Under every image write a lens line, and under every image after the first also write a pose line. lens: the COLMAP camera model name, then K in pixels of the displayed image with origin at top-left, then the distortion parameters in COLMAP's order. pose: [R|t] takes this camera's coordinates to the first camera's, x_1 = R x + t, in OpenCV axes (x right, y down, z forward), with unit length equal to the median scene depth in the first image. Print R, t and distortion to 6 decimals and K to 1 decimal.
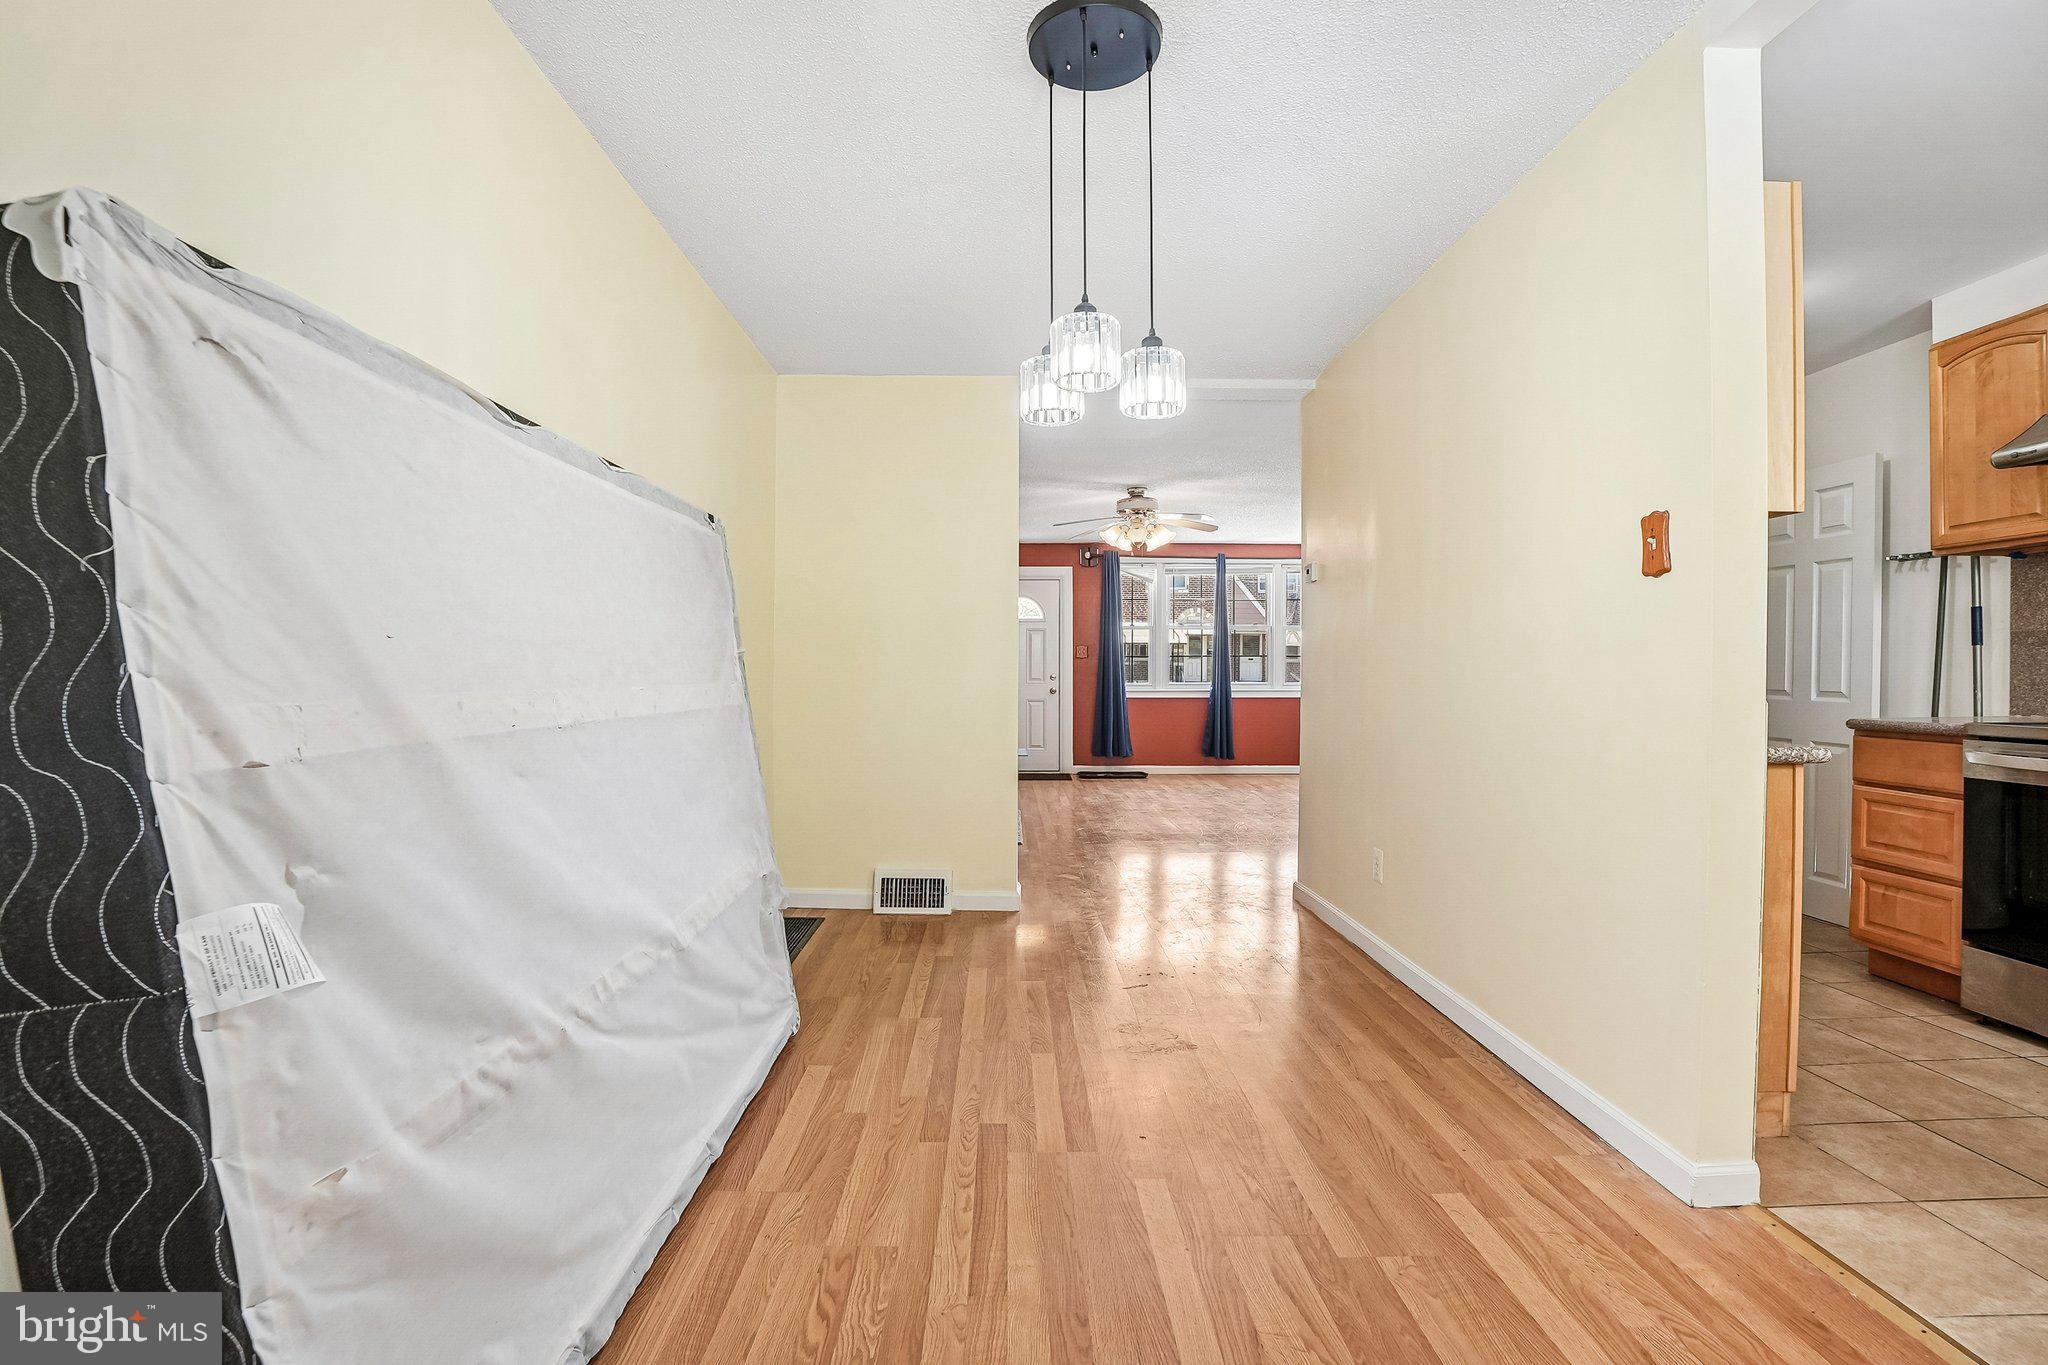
lens RADIAL K [[952.0, 0, 1032.5], [0, 952.0, 688.3], [0, 0, 1]] dist [-0.037510, 0.003861]
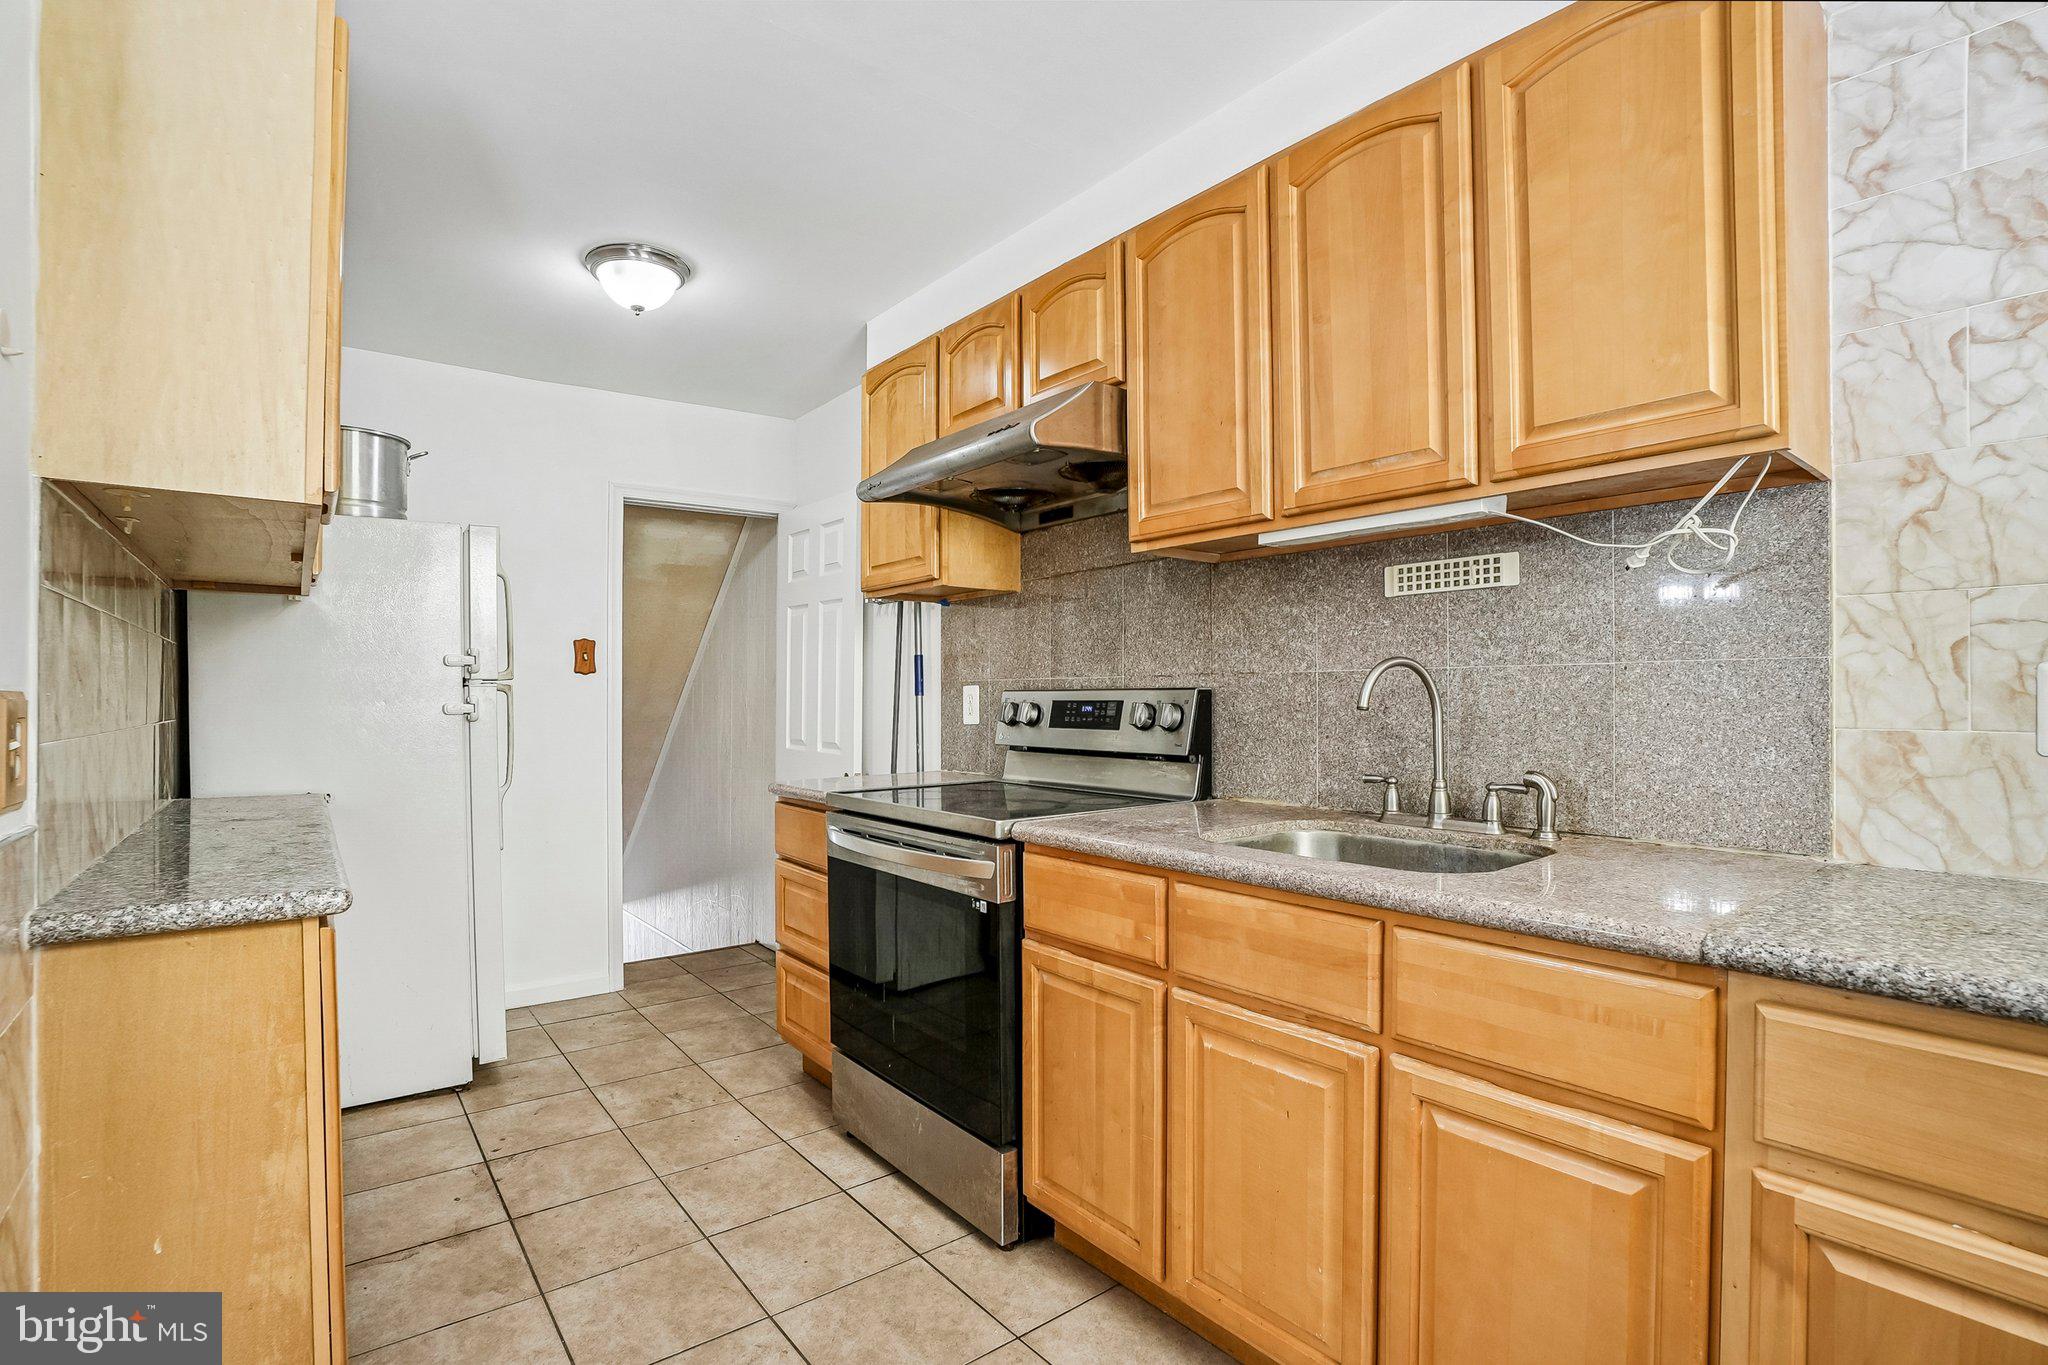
lens RADIAL K [[952.0, 0, 1011.7], [0, 952.0, 689.9], [0, 0, 1]] dist [-0.037510, 0.003861]
pose [[0.818727, 0.003854, 0.574169, 0.571016], [0.008637, 0.999782, -0.019028, -0.035307], [-0.574117, 0.020538, 0.818515, 0.148811]]
